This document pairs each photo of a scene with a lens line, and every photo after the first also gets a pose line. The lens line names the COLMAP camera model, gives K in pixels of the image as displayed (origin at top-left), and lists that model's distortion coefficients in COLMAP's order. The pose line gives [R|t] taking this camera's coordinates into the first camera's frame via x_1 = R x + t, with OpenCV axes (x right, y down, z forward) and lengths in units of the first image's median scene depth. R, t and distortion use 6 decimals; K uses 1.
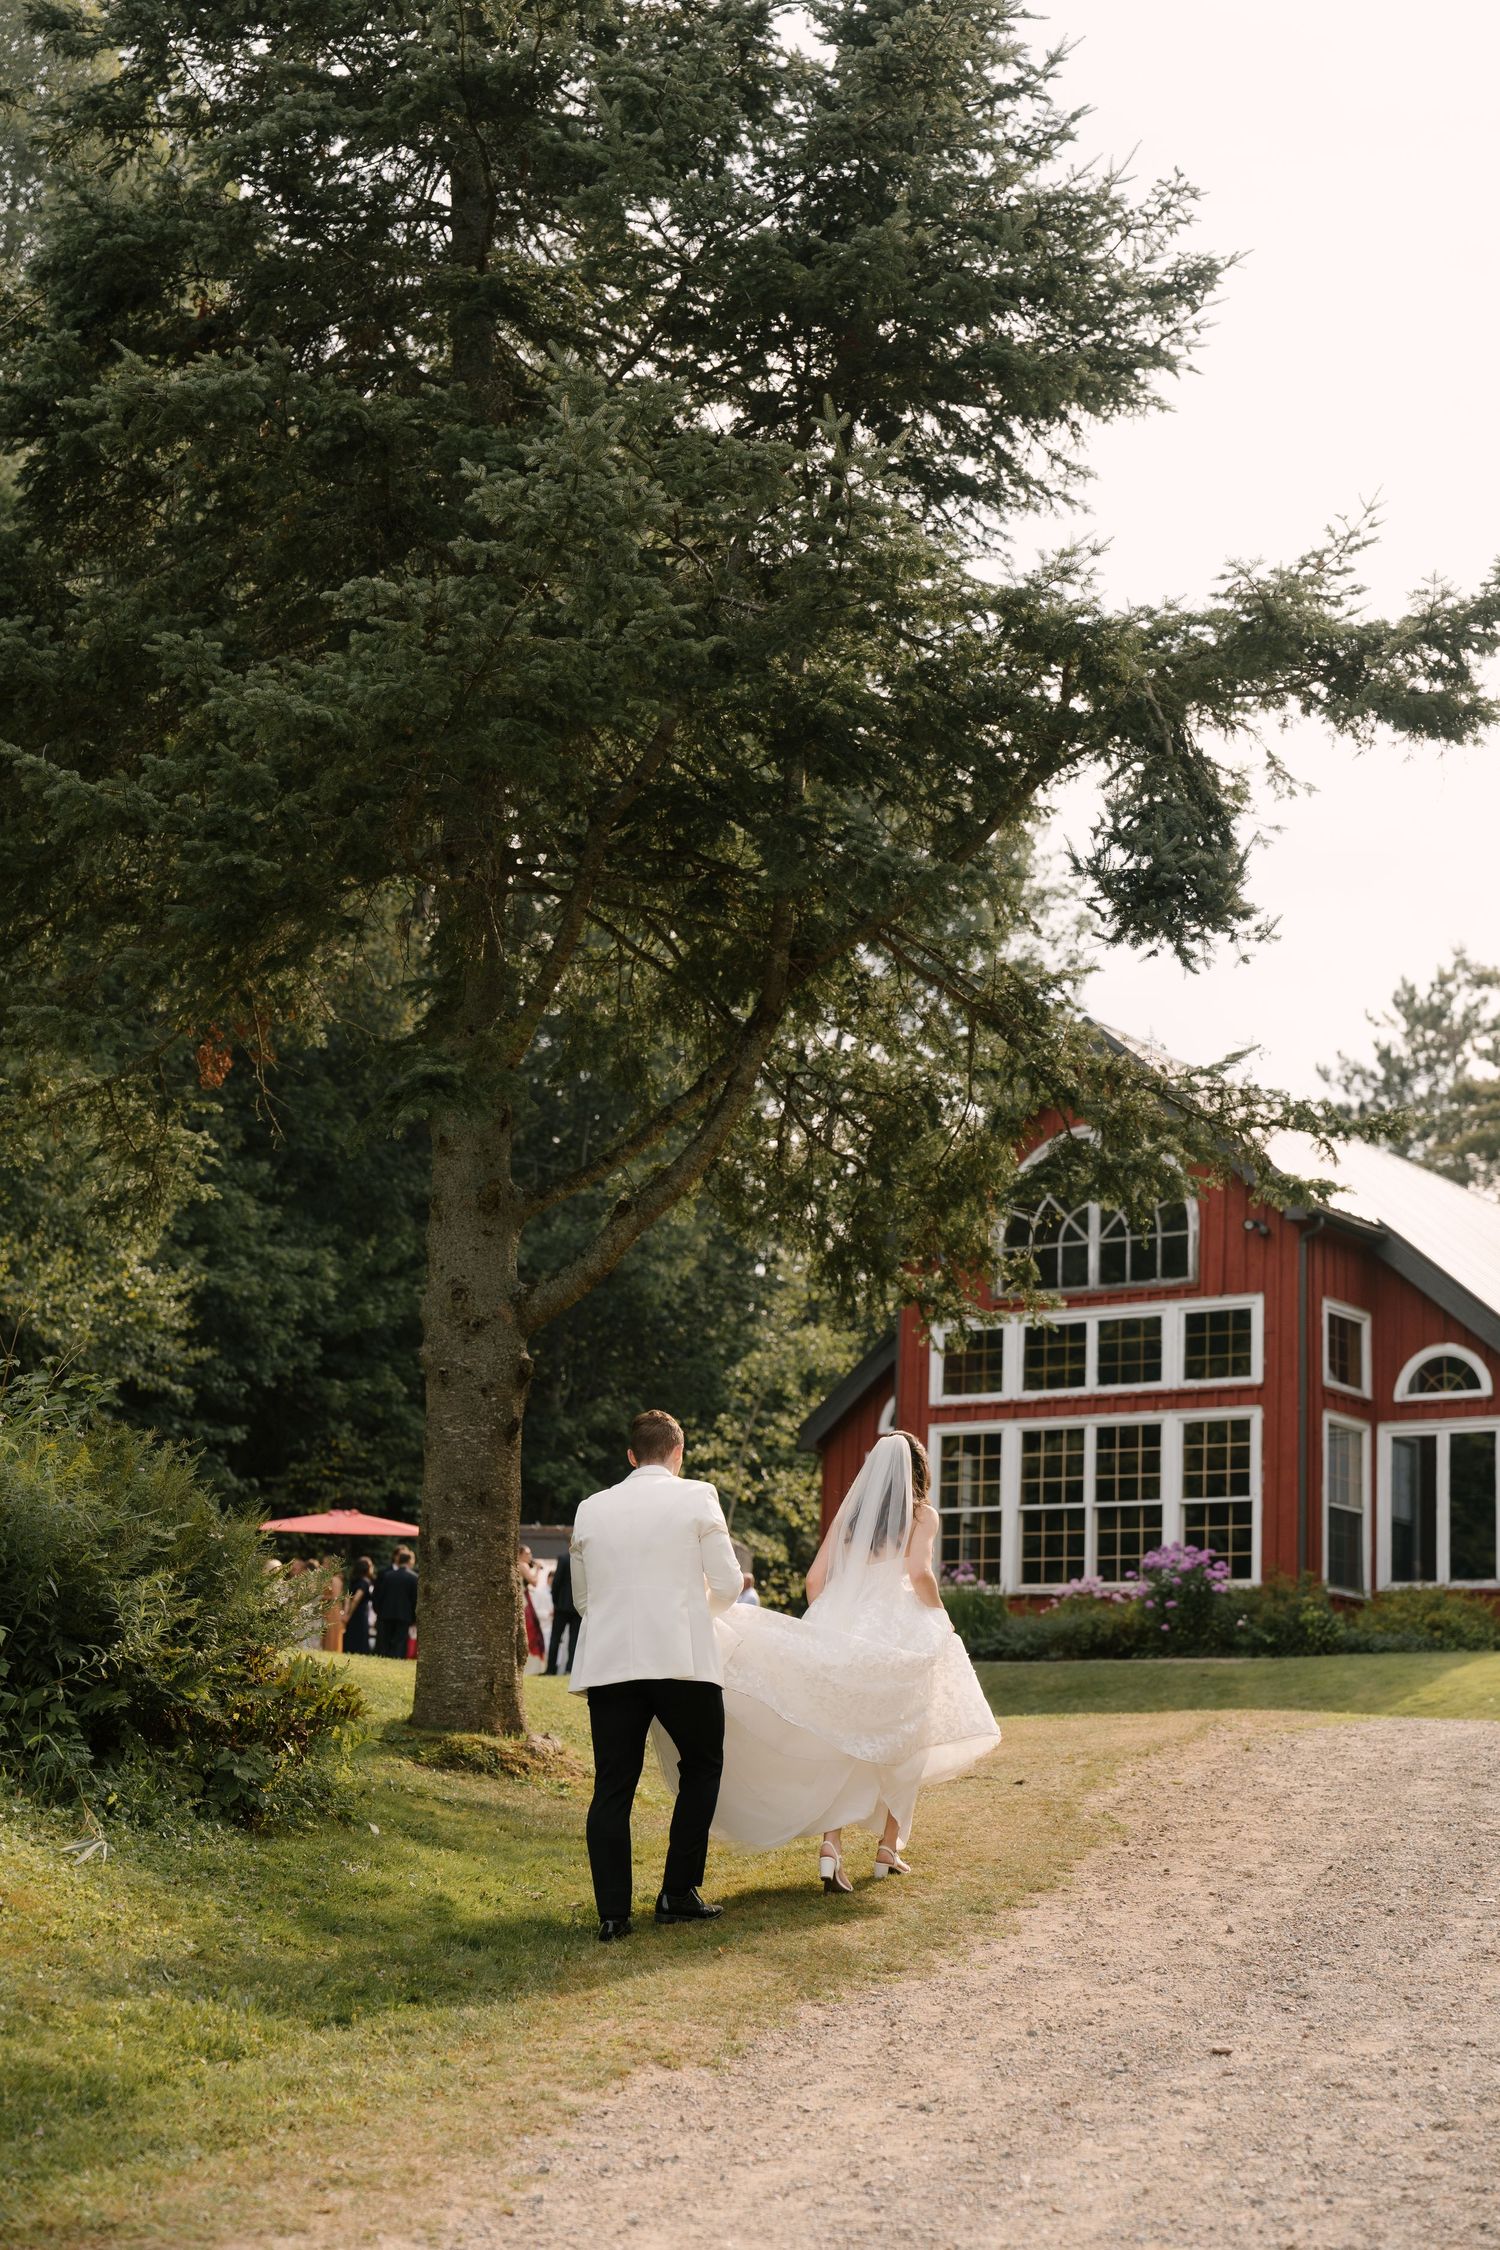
lens RADIAL K [[3465.9, 0, 748.6], [0, 3465.9, 1061.4], [0, 0, 1]] dist [-0.023045, -0.024702]
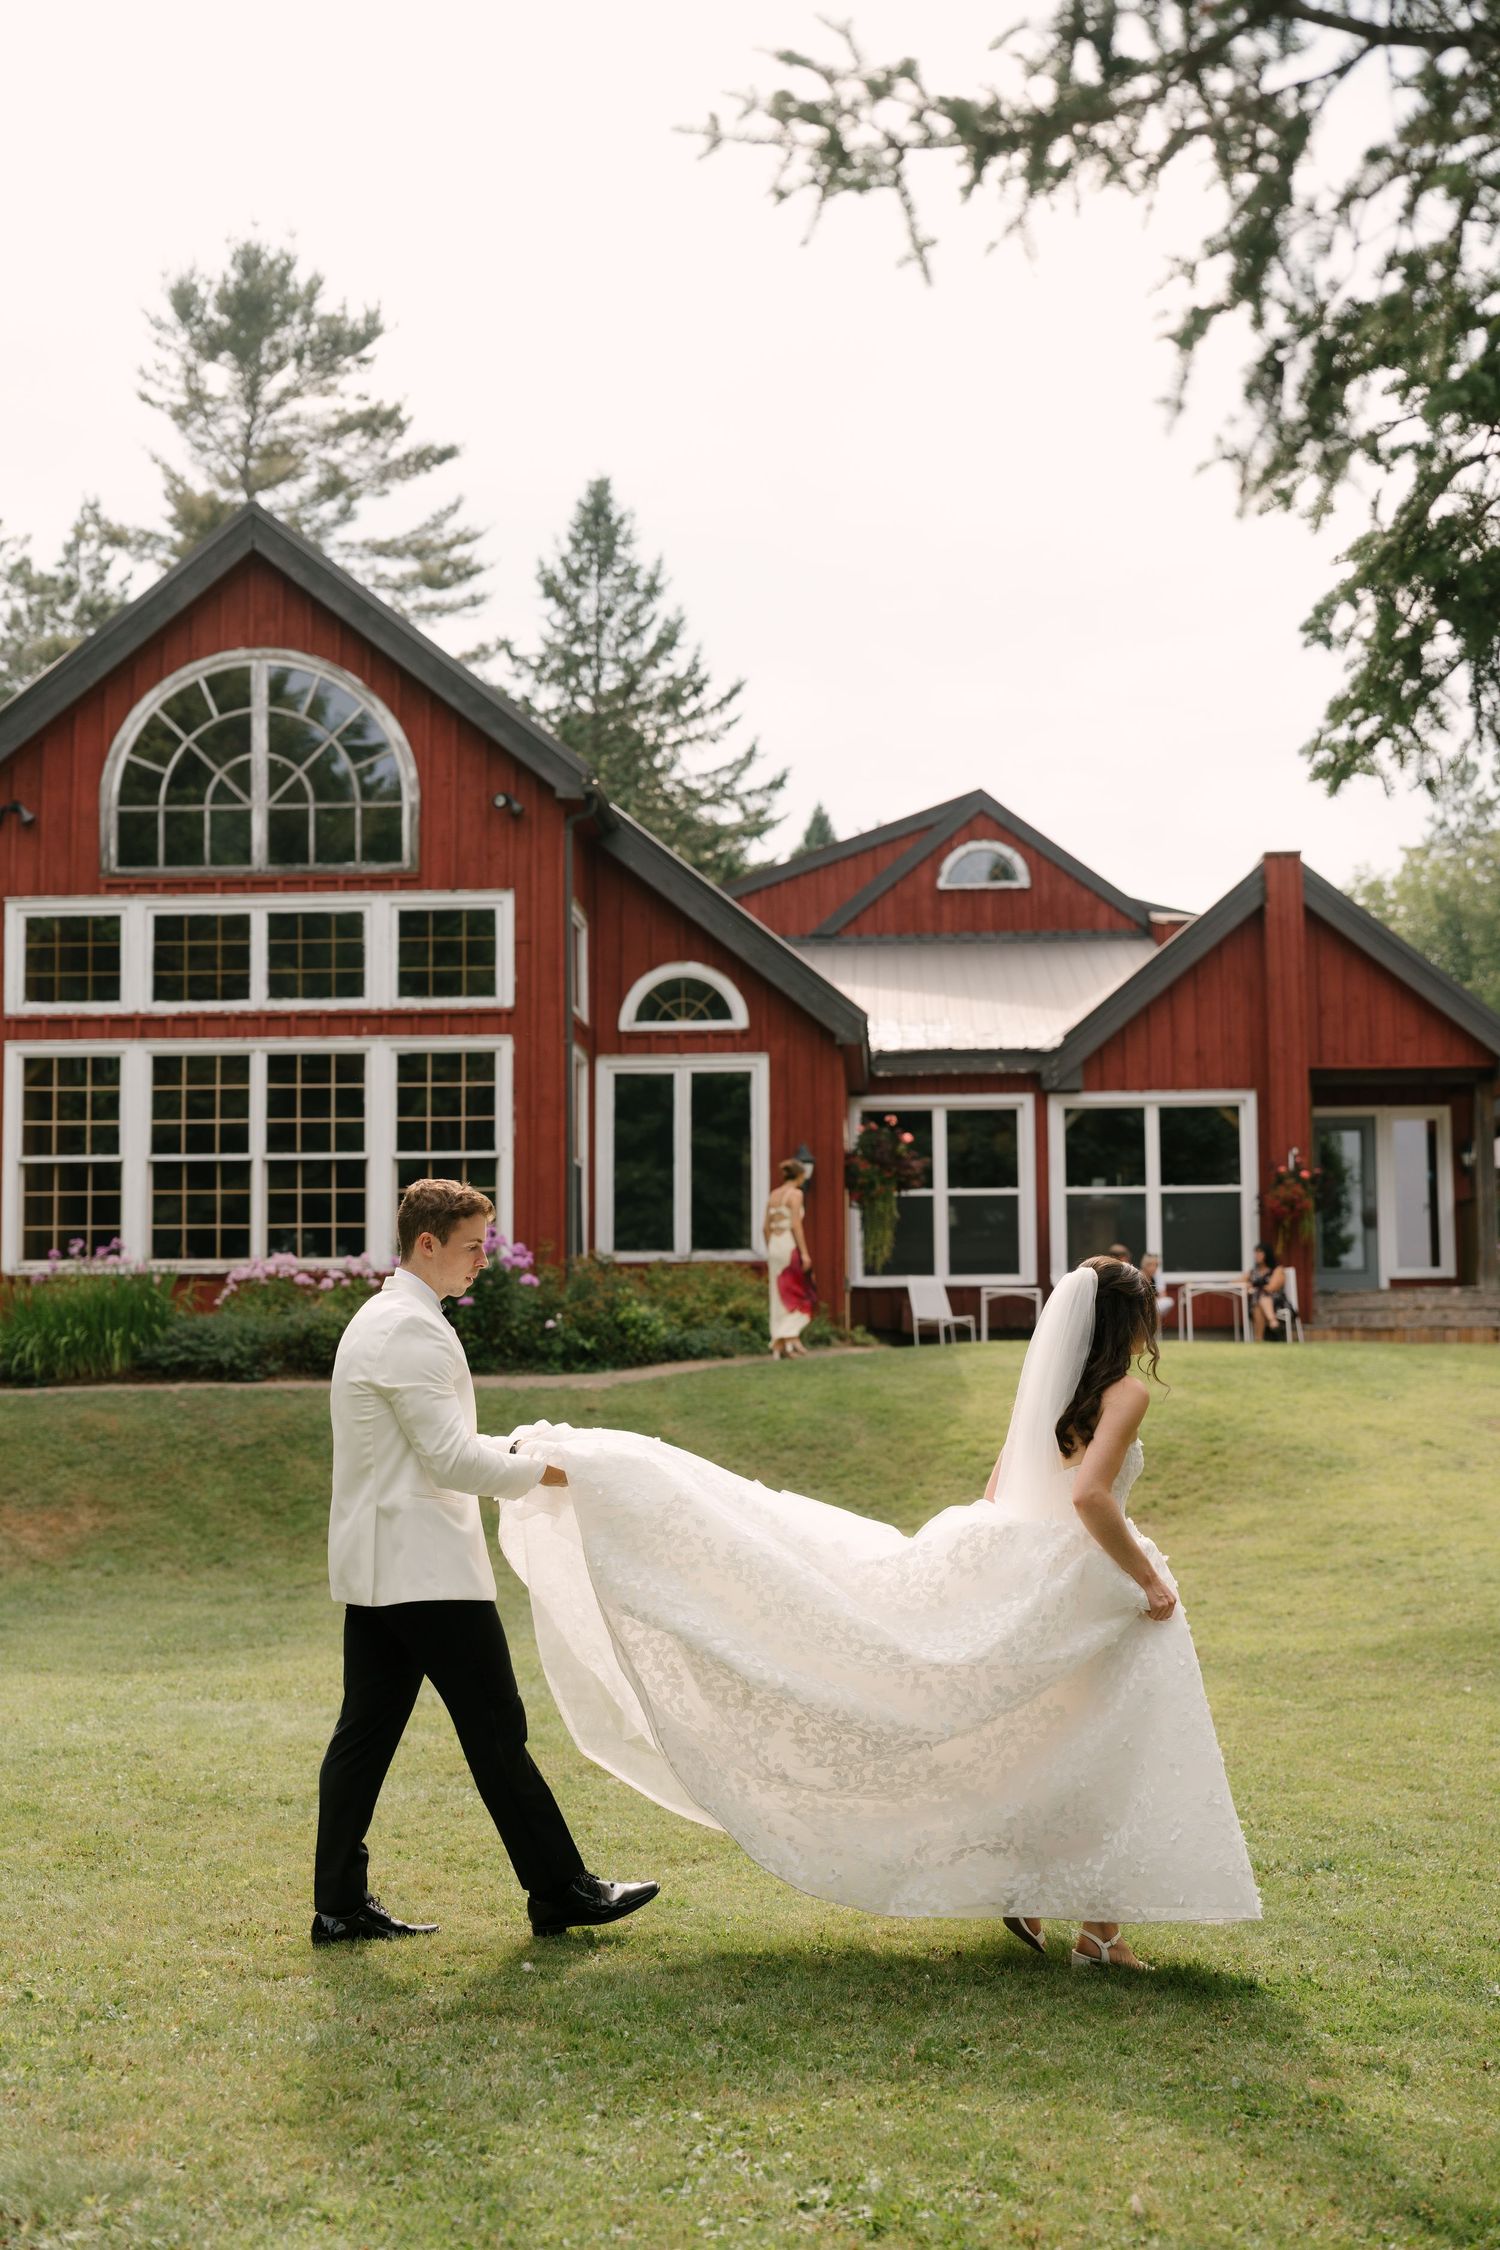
lens RADIAL K [[2839.0, 0, 761.3], [0, 2839.0, 1123.9], [0, 0, 1]] dist [0.017285, 0.305724]
pose [[0.823207, 0.002650, 0.567735, -0.161607], [-0.094007, 0.986822, 0.131703, 0.028822], [-0.559904, -0.161790, 0.812608, 0.432483]]
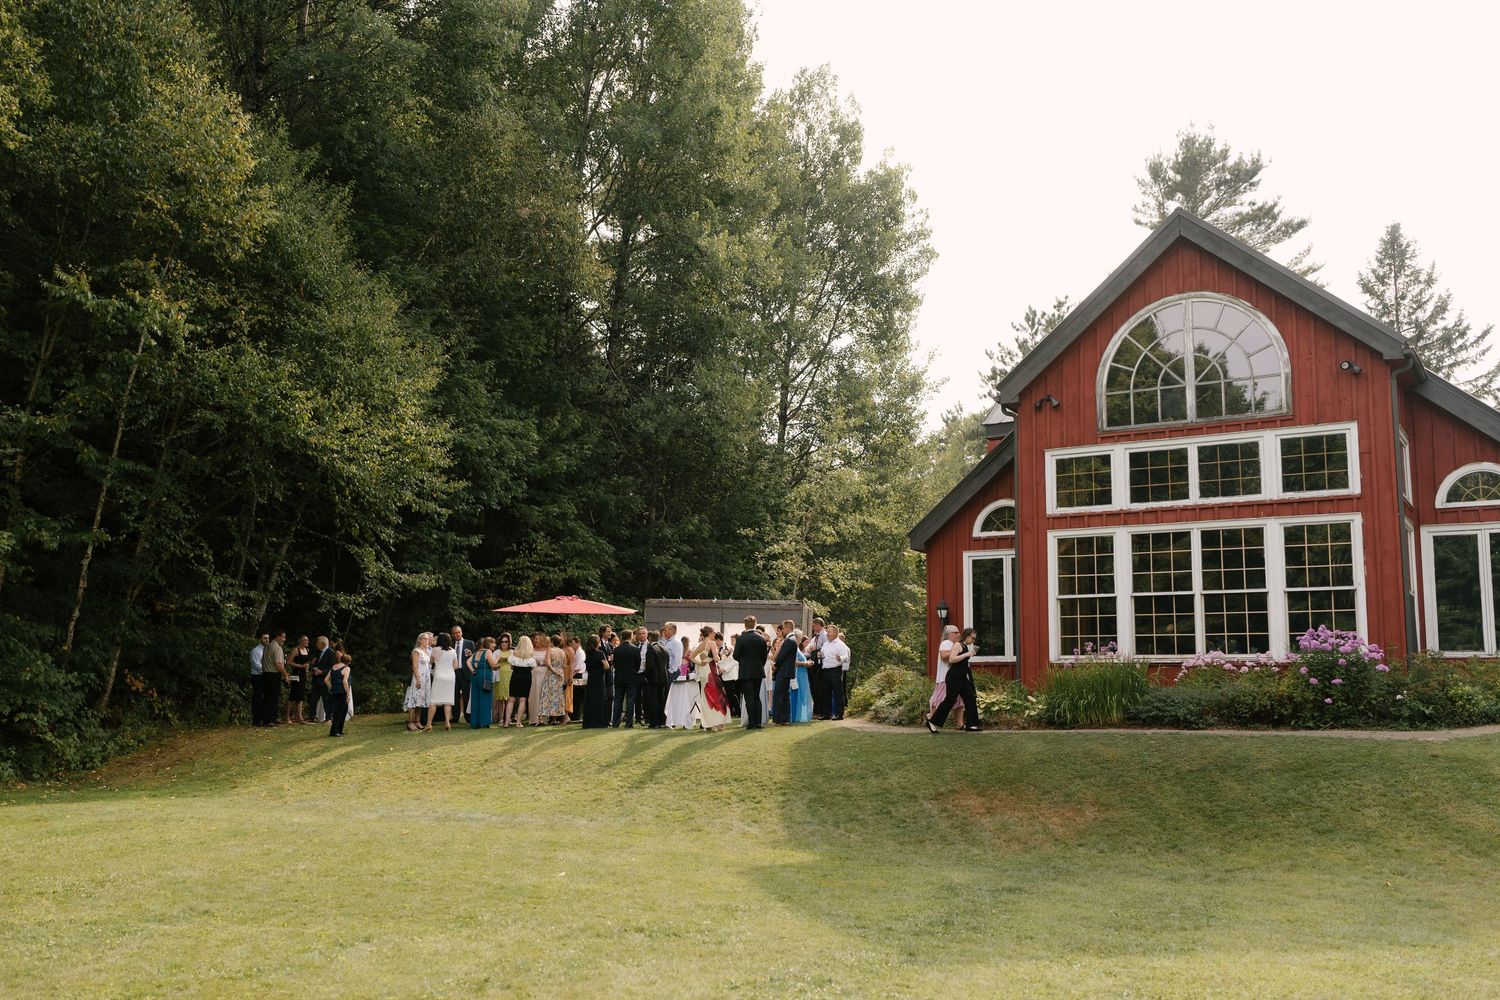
lens RADIAL K [[1337.9, 0, 744.6], [0, 1337.9, 505.7], [0, 0, 1]] dist [-0.004076, 0.002384]
pose [[0.996018, -0.009339, 0.088665, -0.106993], [0.001581, 0.996193, 0.087162, 0.053715], [-0.089141, -0.086675, 0.992241, 0.531756]]
